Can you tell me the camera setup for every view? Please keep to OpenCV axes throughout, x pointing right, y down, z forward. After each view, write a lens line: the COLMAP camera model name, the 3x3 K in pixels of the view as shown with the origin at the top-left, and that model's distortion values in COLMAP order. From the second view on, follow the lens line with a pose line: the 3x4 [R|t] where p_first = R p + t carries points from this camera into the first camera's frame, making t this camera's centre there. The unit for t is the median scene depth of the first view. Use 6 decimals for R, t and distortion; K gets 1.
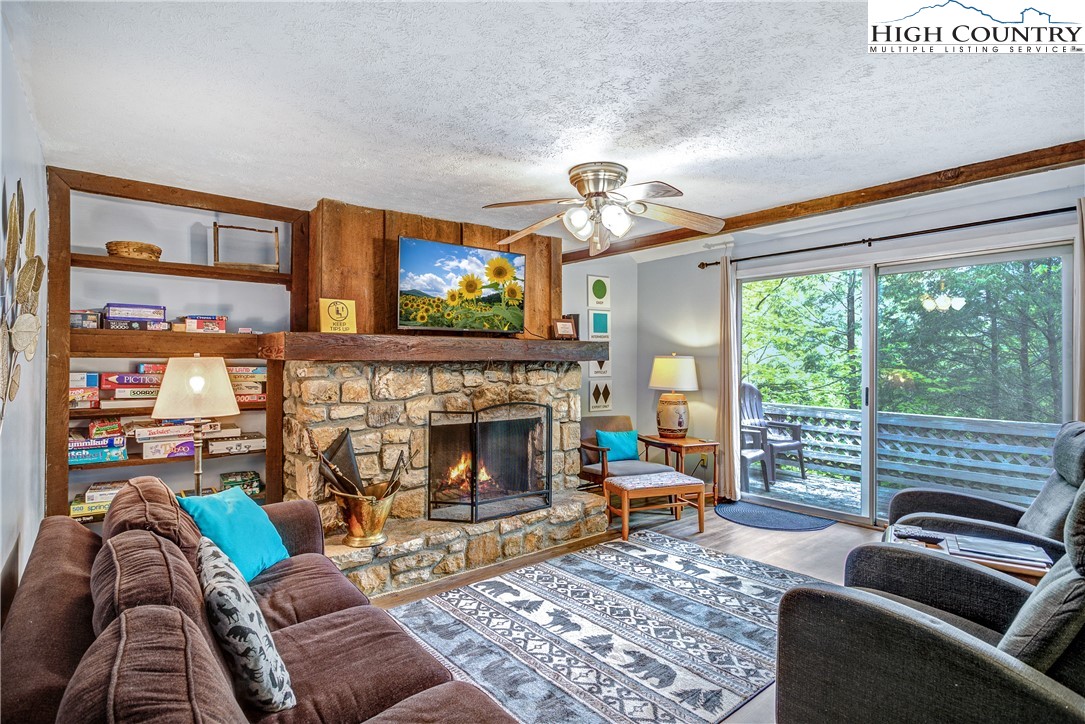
lens RADIAL K [[571.6, 0, 551.6], [0, 571.6, 361.1], [0, 0, 1]] dist [-0.007648, -0.000970]
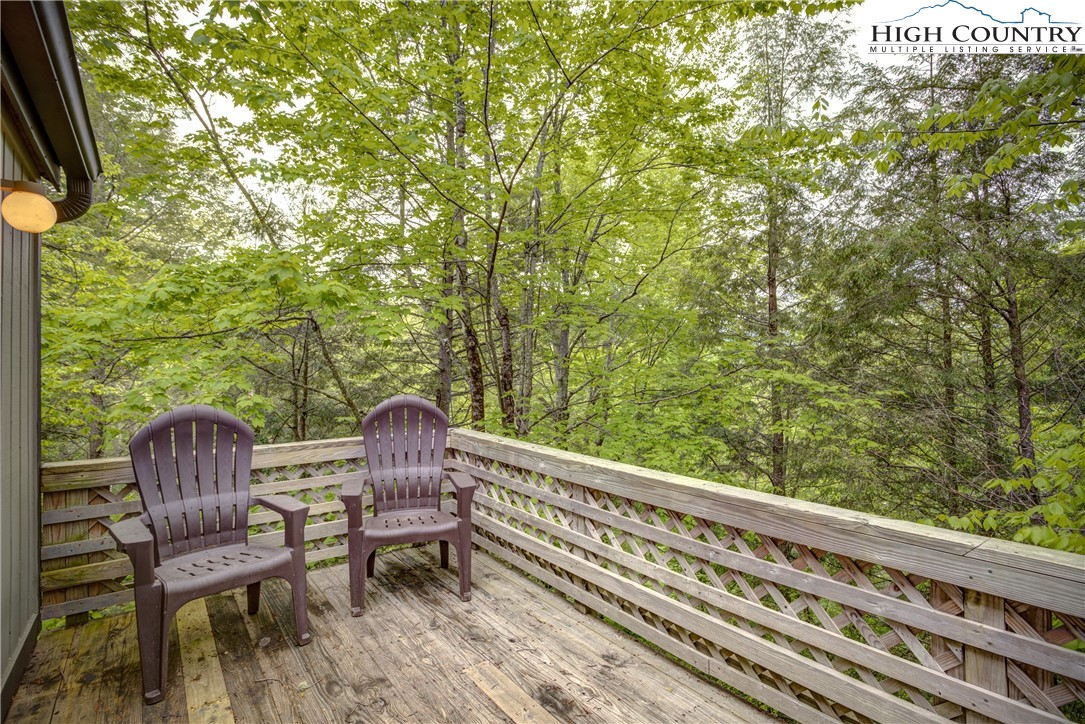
lens RADIAL K [[531.4, 0, 543.1], [0, 531.4, 359.1], [0, 0, 1]] dist [-0.011259, 0.001215]
pose [[0.998216, -0.013252, -0.058220, 0.590746], [0.012619, 0.999857, -0.011238, 0.008324], [0.058361, 0.010483, 0.998241, 0.571477]]
